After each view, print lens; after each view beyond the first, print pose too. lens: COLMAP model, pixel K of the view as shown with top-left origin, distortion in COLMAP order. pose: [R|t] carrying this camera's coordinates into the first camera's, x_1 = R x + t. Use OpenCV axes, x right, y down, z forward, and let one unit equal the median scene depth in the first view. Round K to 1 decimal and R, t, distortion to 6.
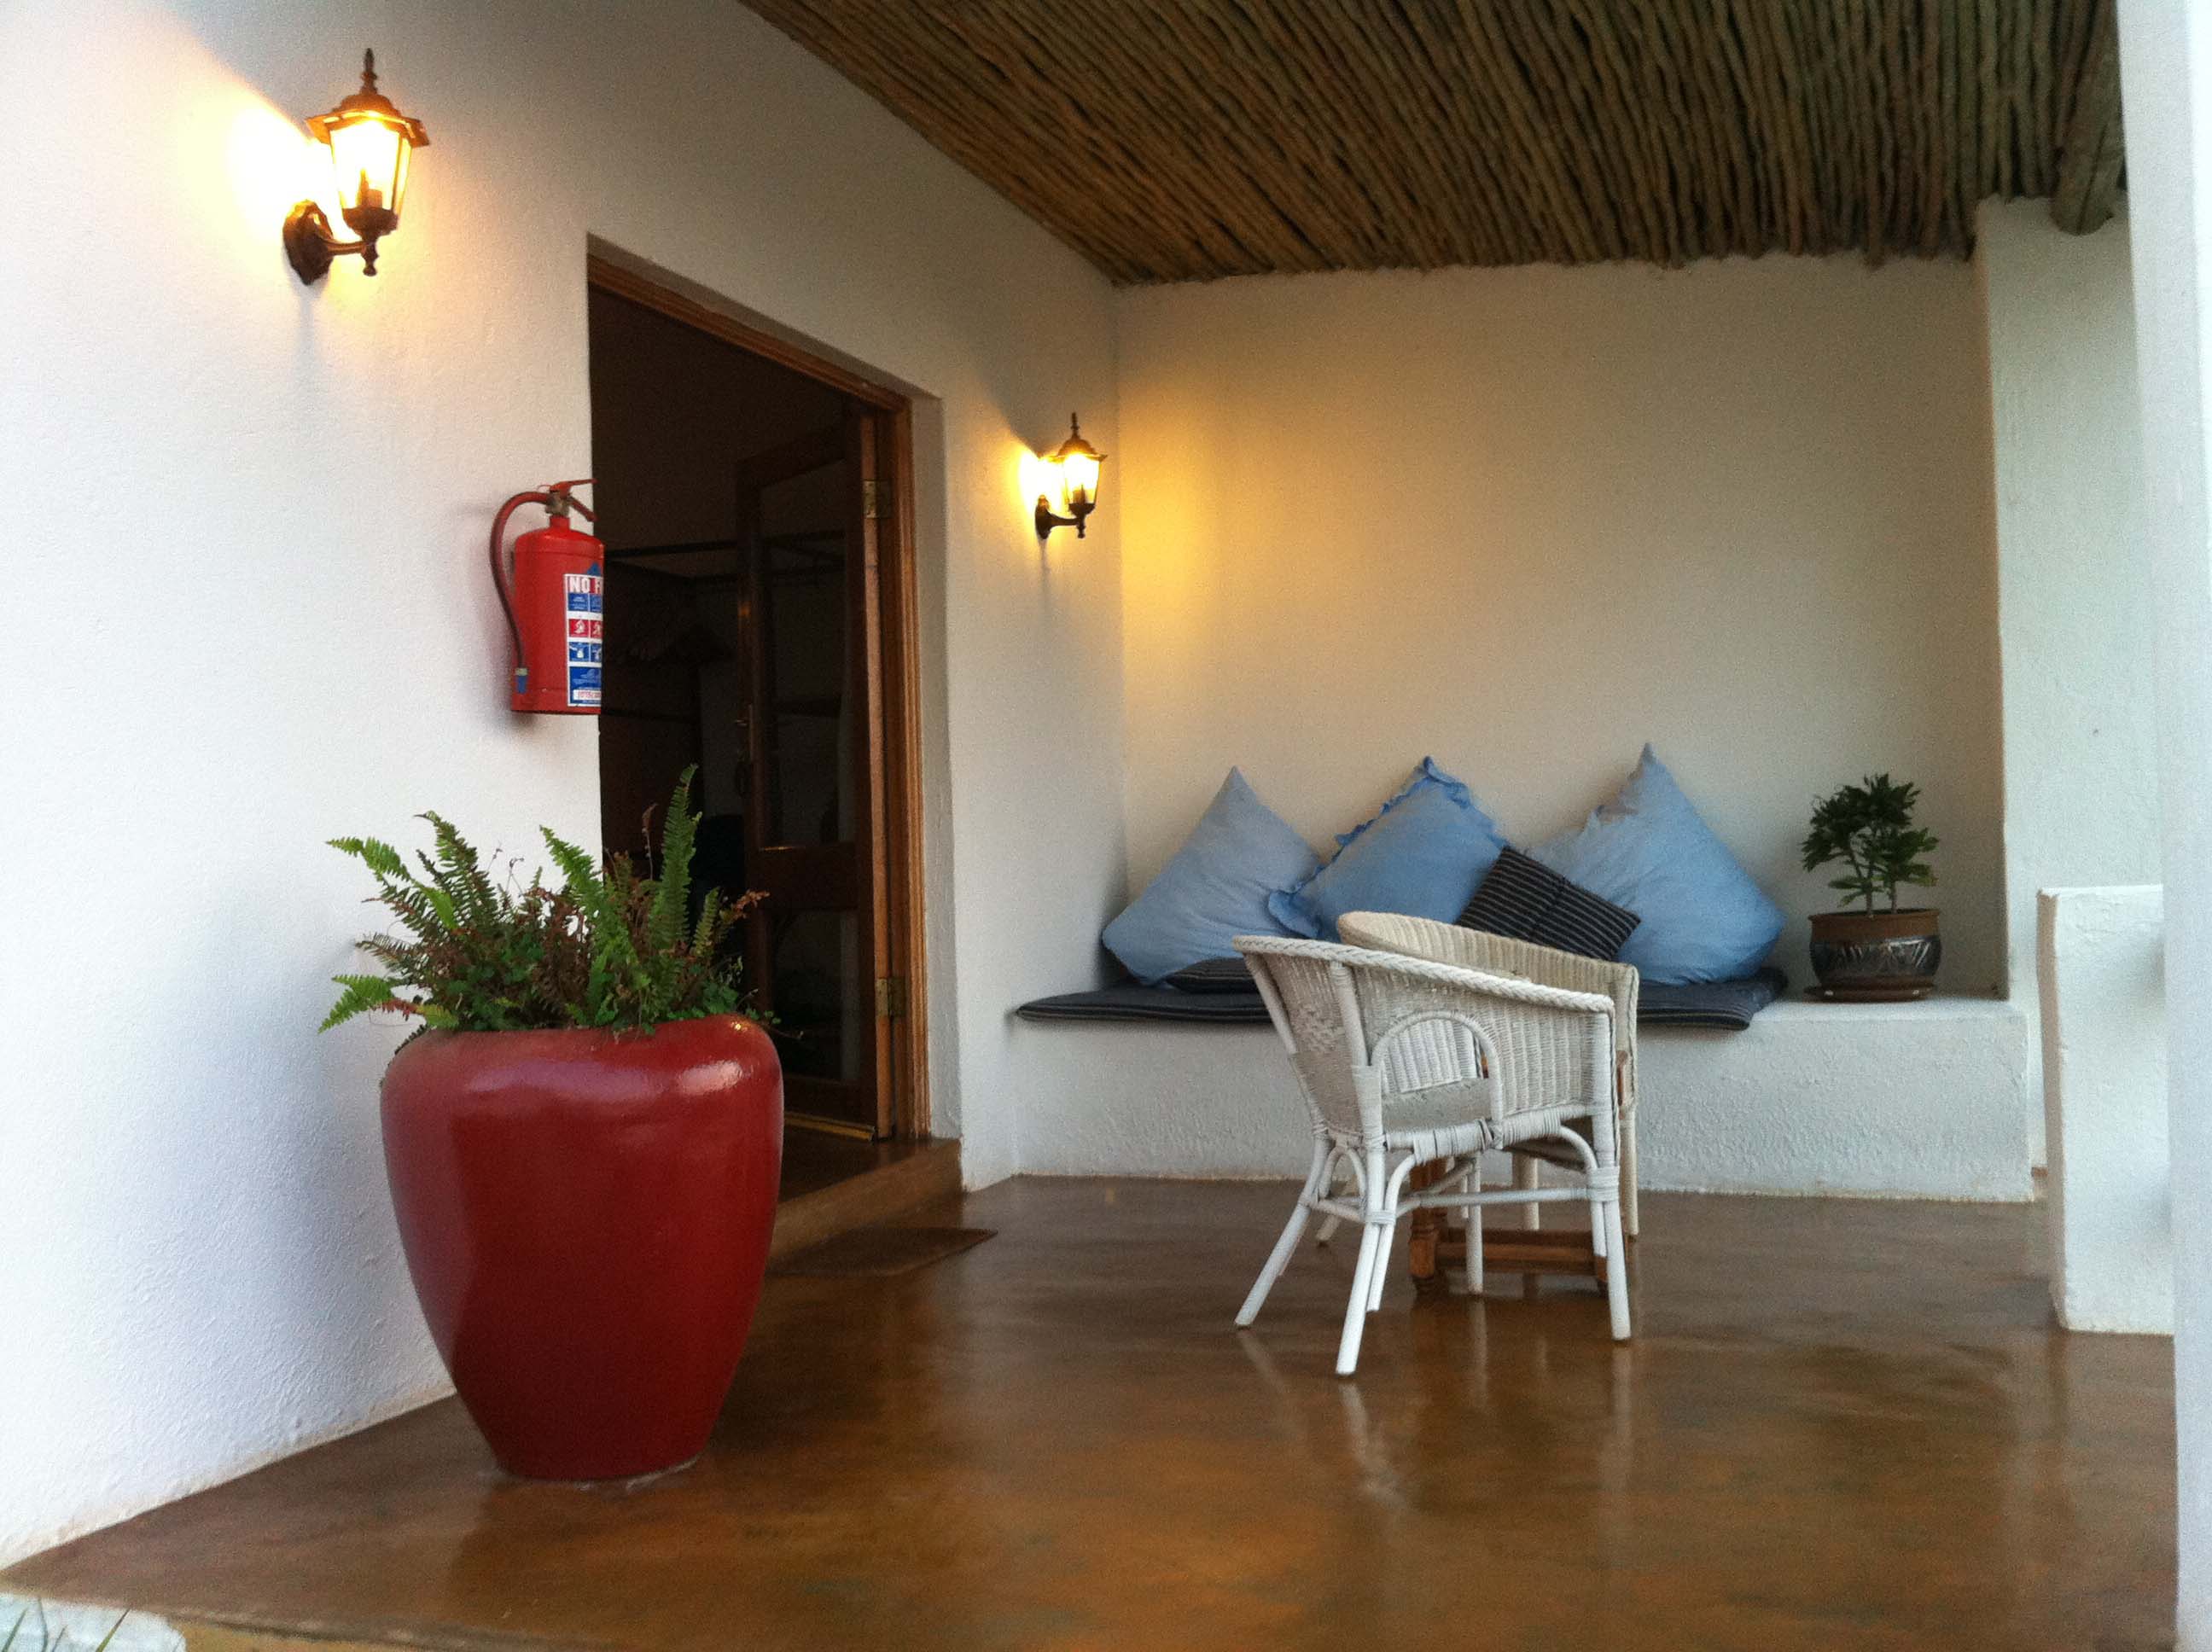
lens RADIAL K [[2108.2, 0, 1117.2], [0, 2108.2, 832.9], [0, 0, 1]] dist [0.090726, -0.342691]
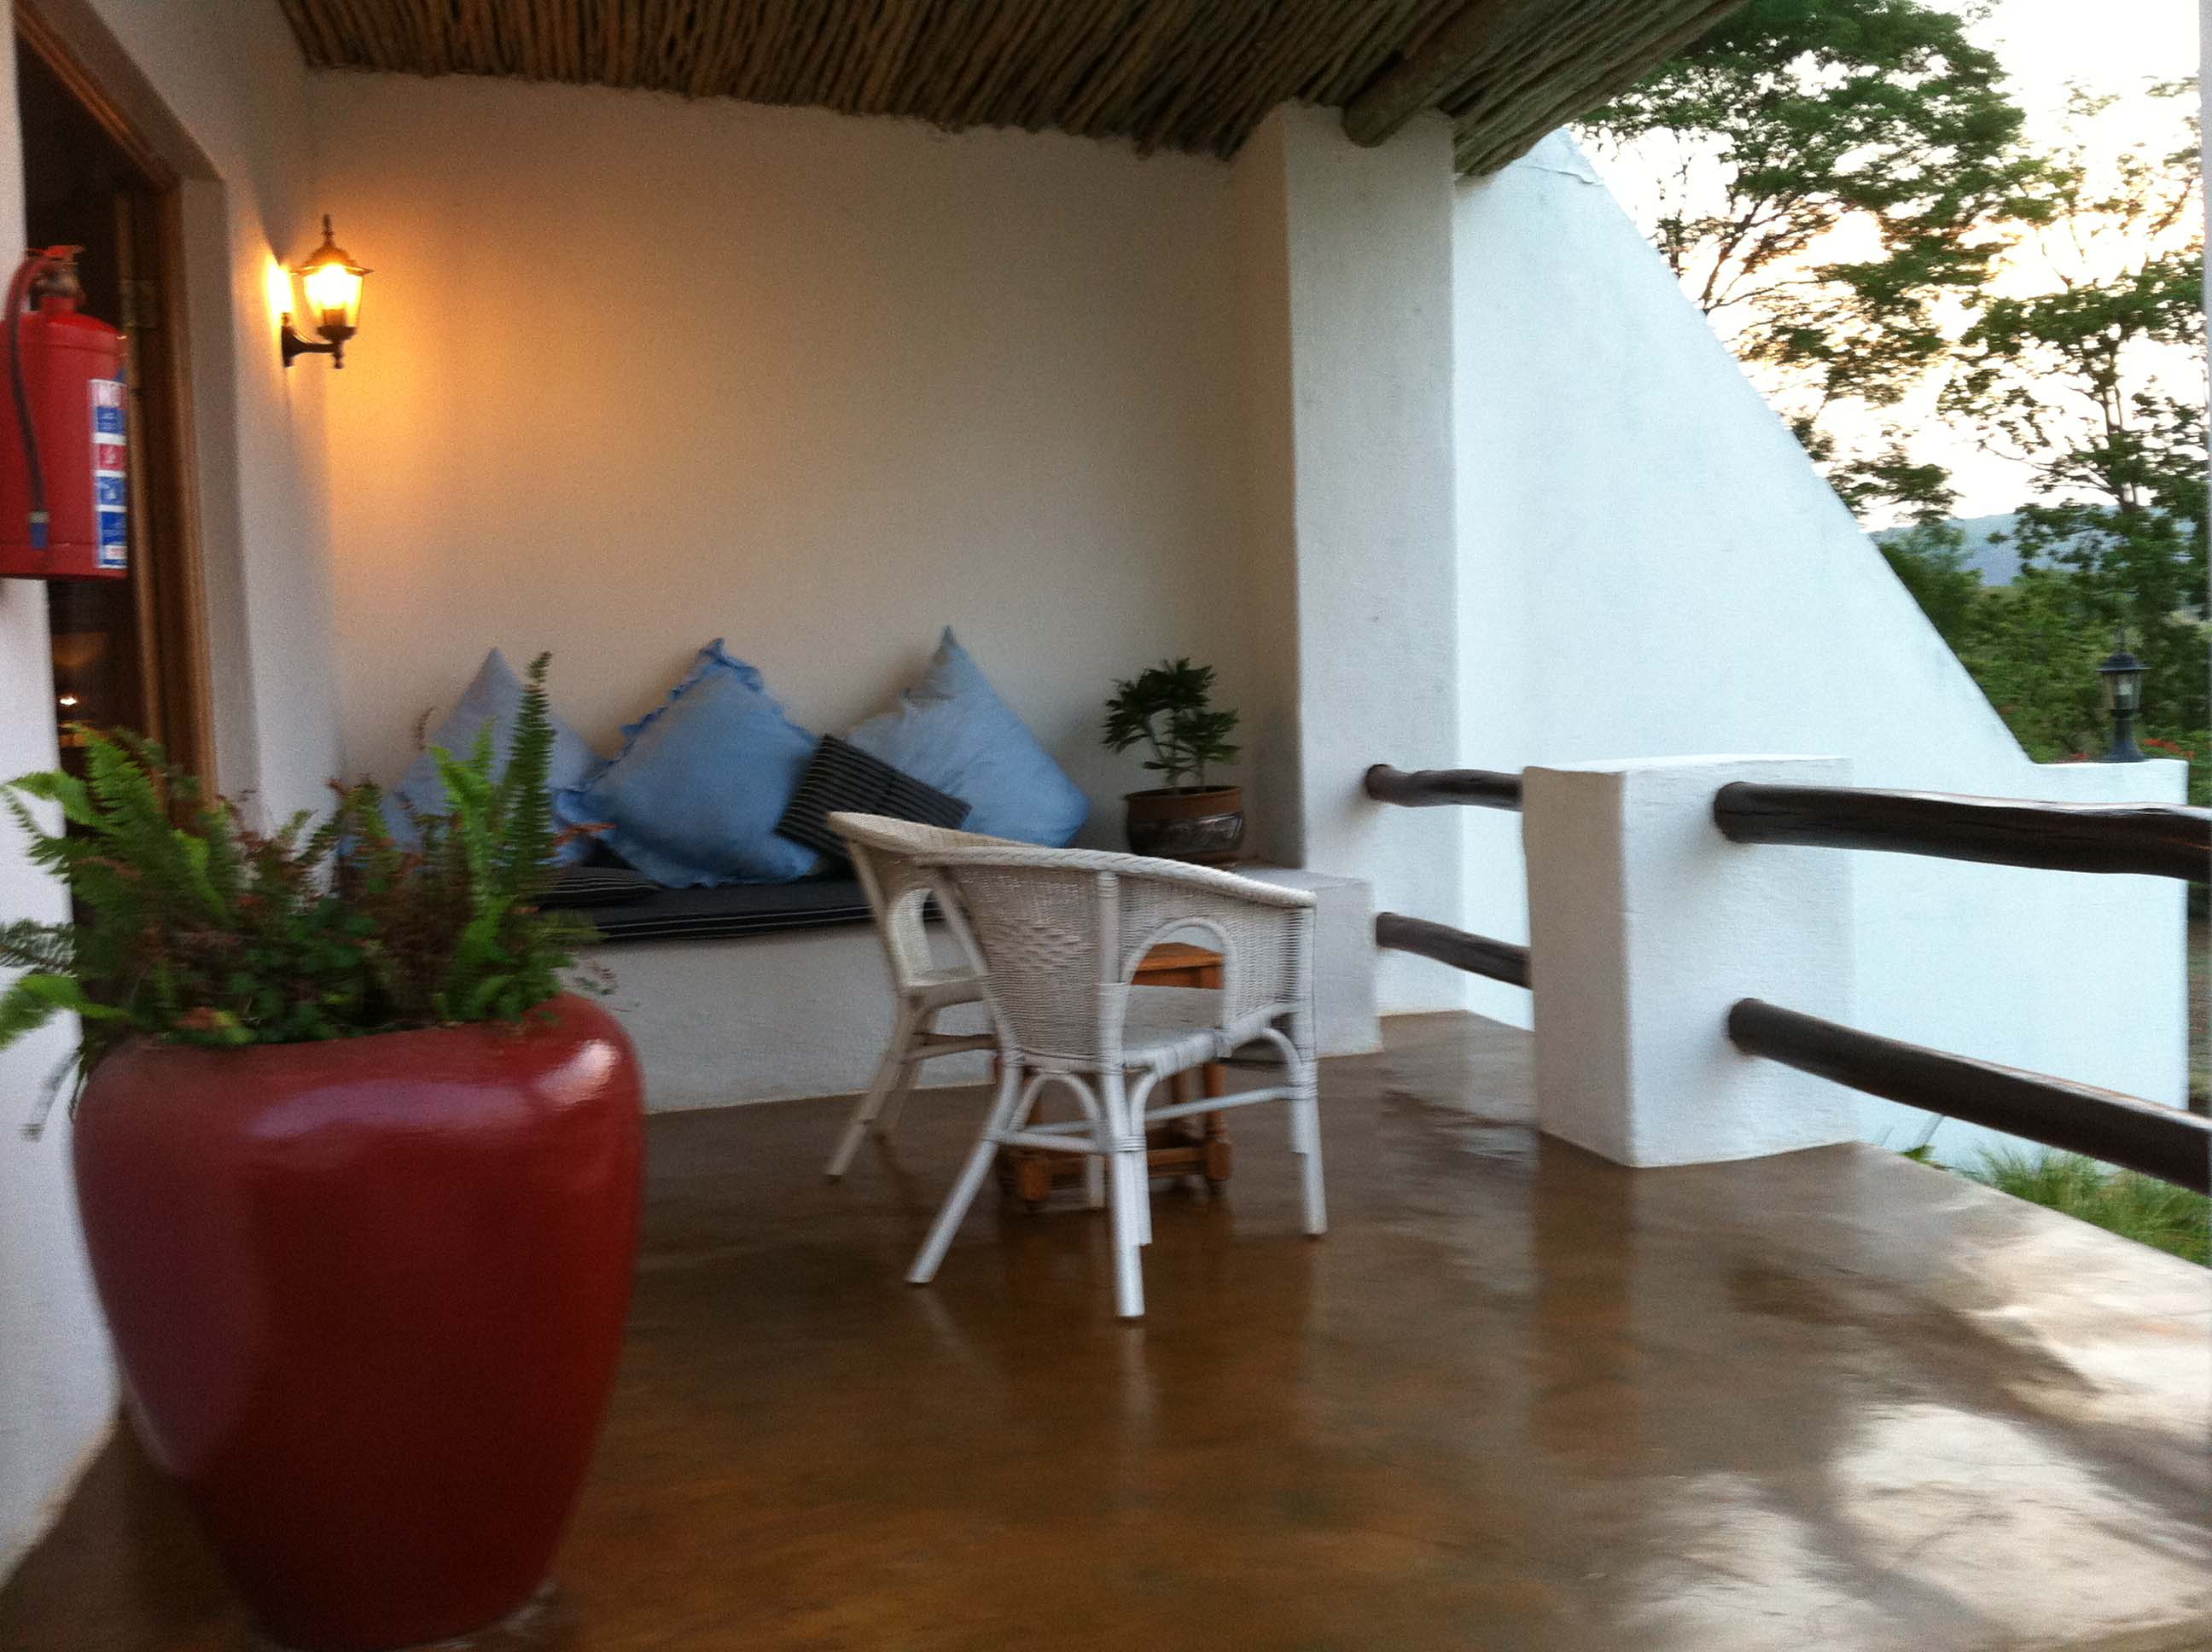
lens RADIAL K [[2108.2, 0, 1117.2], [0, 2108.2, 832.9], [0, 0, 1]] dist [0.090726, -0.342691]
pose [[0.838632, -0.046217, 0.542734, -0.235207], [0.014413, 0.997928, 0.062708, -0.007365], [-0.544507, -0.044767, 0.837561, 0.147869]]
